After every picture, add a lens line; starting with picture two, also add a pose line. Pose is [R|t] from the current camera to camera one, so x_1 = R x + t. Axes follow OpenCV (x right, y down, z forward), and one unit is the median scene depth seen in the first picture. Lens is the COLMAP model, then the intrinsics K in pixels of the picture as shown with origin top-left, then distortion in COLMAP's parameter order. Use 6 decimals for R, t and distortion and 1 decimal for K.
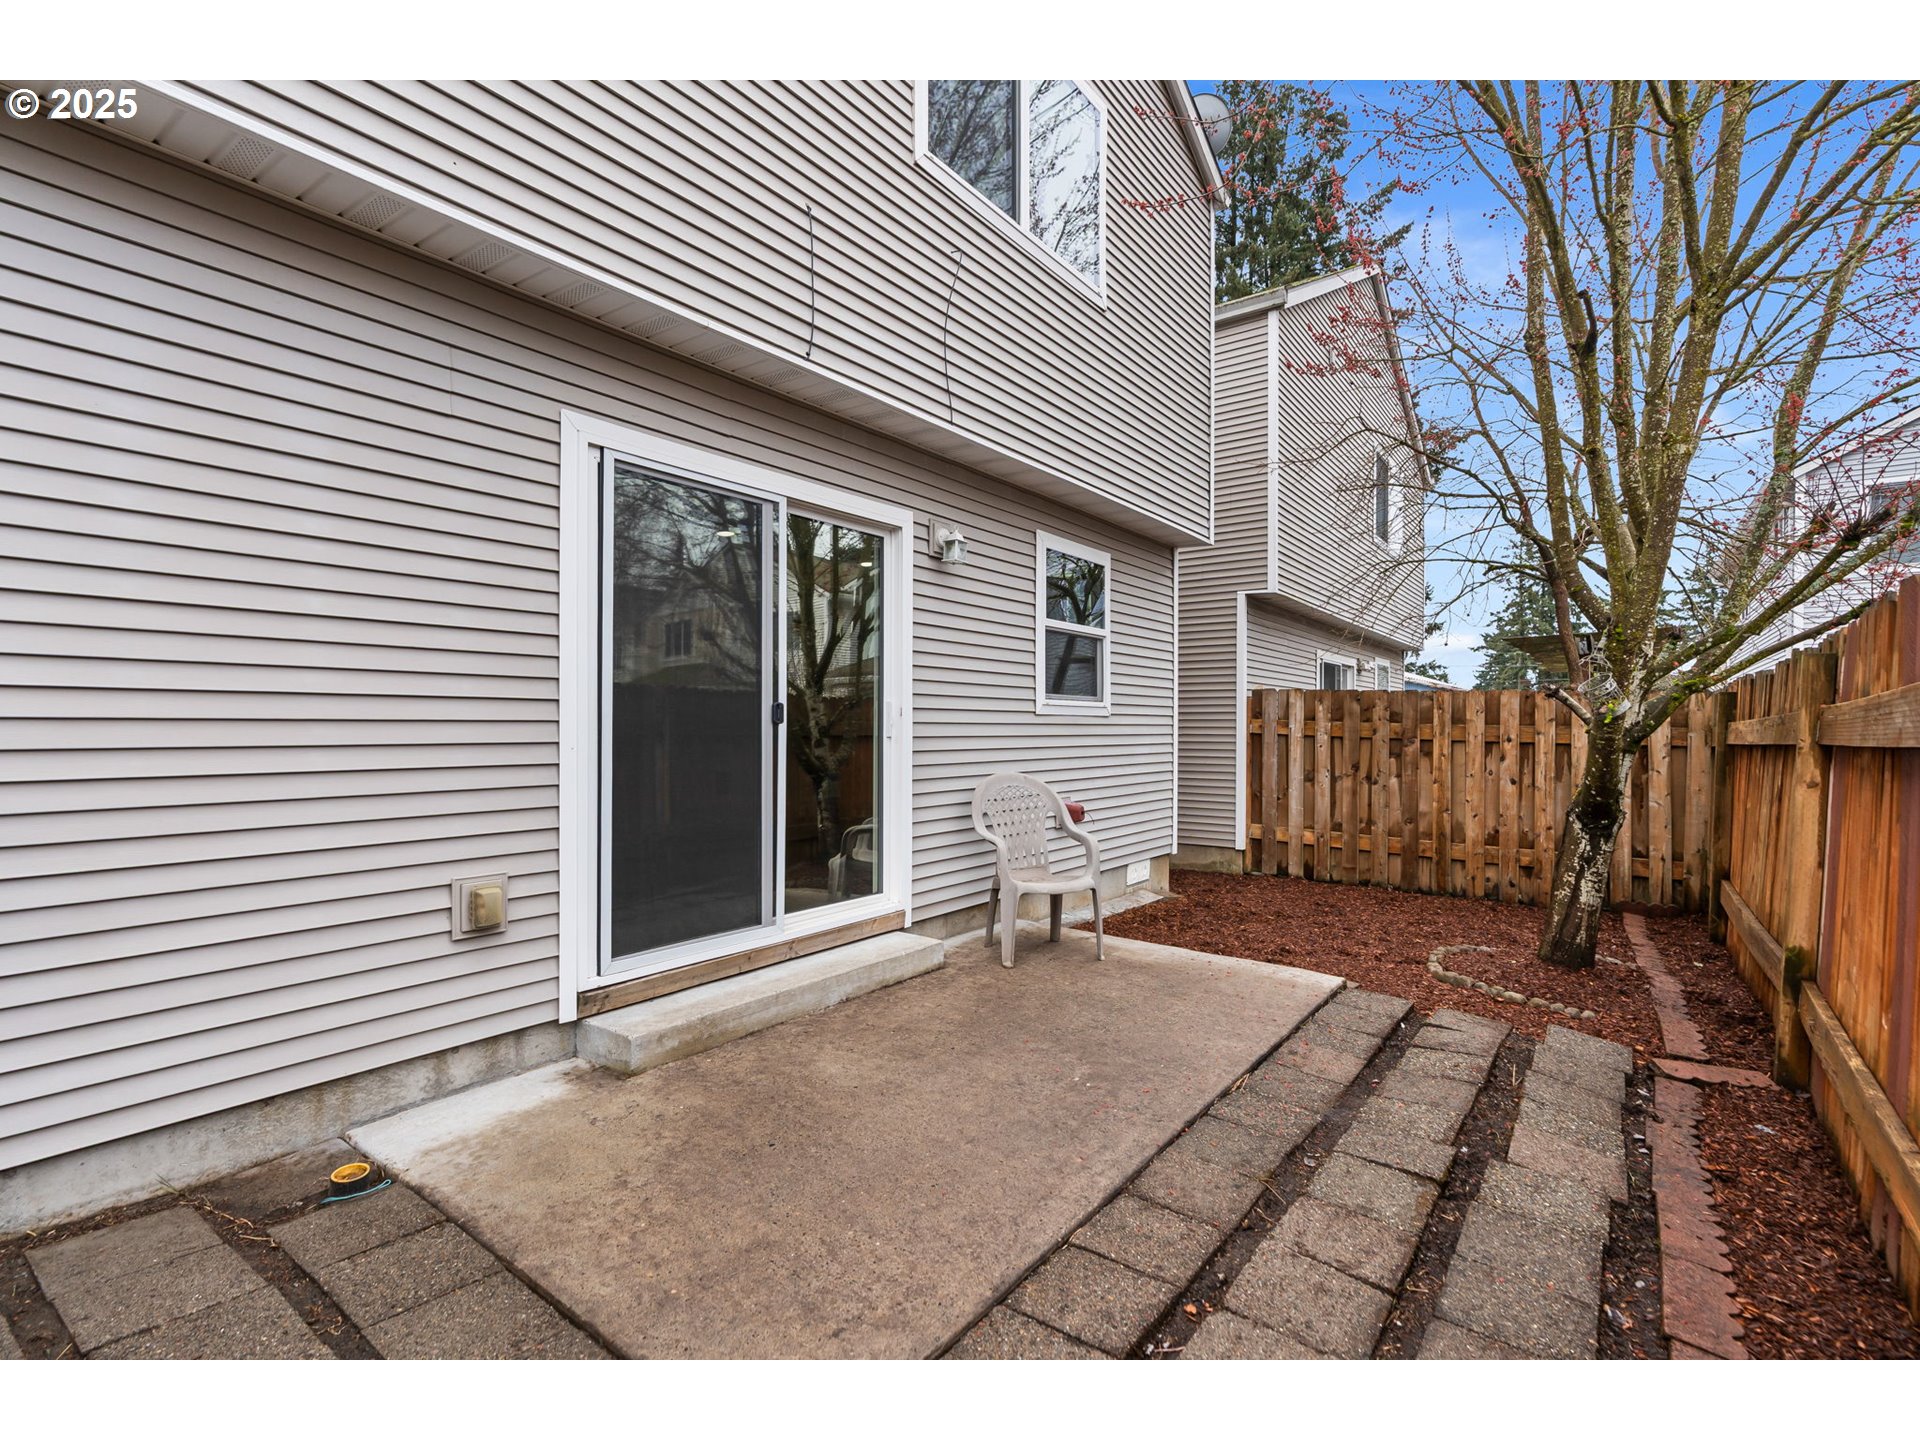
lens RADIAL K [[851.0, 0, 960.0], [0, 851.0, 720.0], [0, 0, 1]] dist [0.000543, 0.000455]
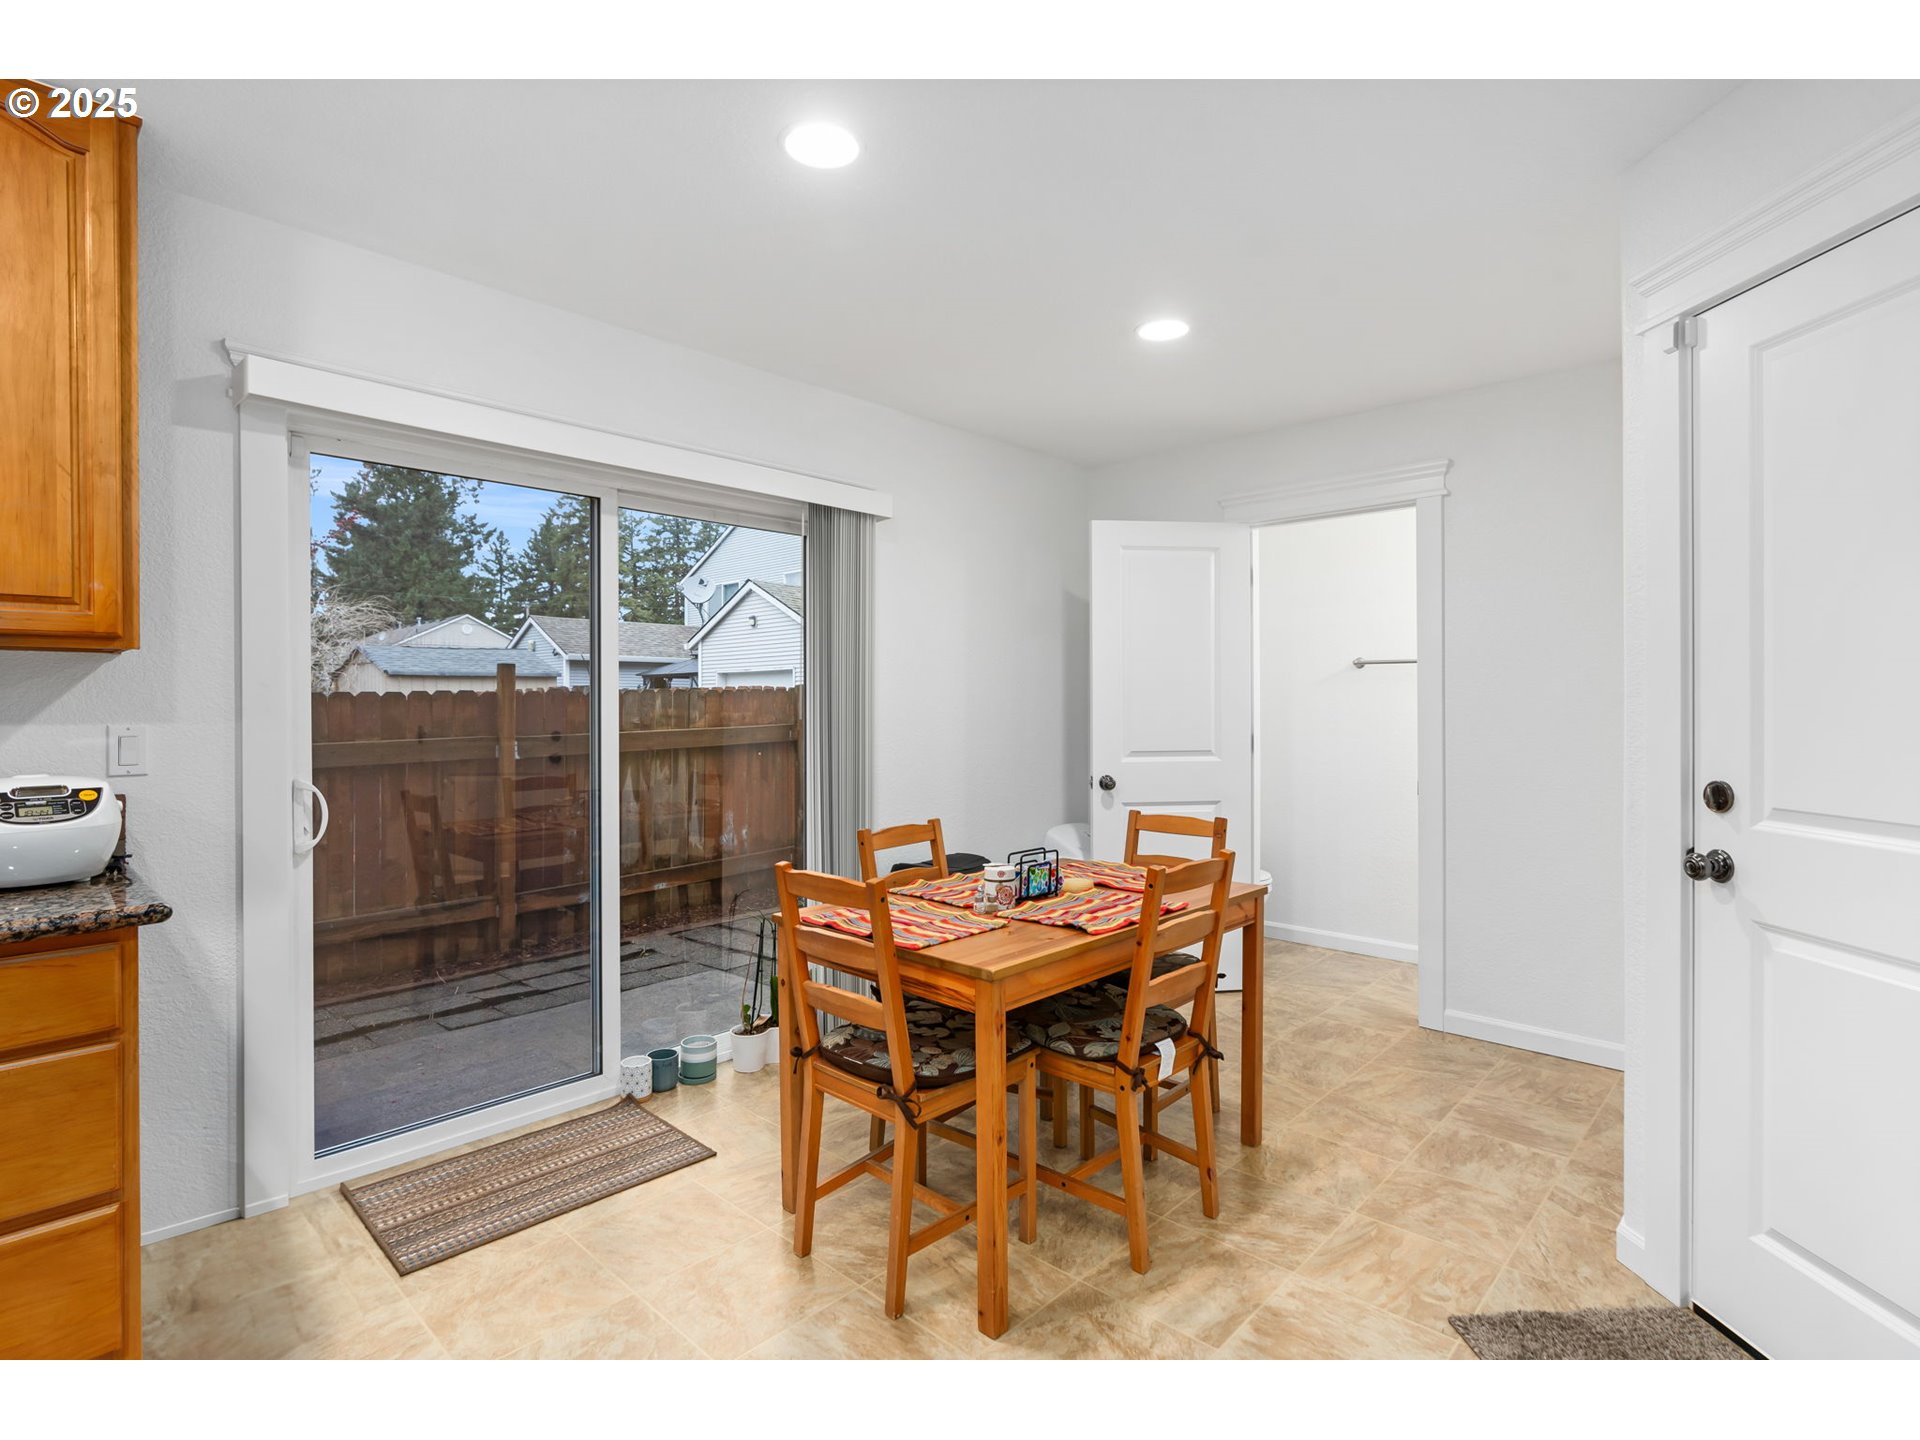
lens RADIAL K [[942.3, 0, 956.1], [0, 942.3, 705.4], [0, 0, 1]] dist [-0.004059, -0.000337]
pose [[-0.978684, -0.005886, 0.205286, -0.261334], [-0.004595, 0.999967, 0.006766, -0.035189], [-0.205319, 0.005678, -0.978679, 0.625093]]
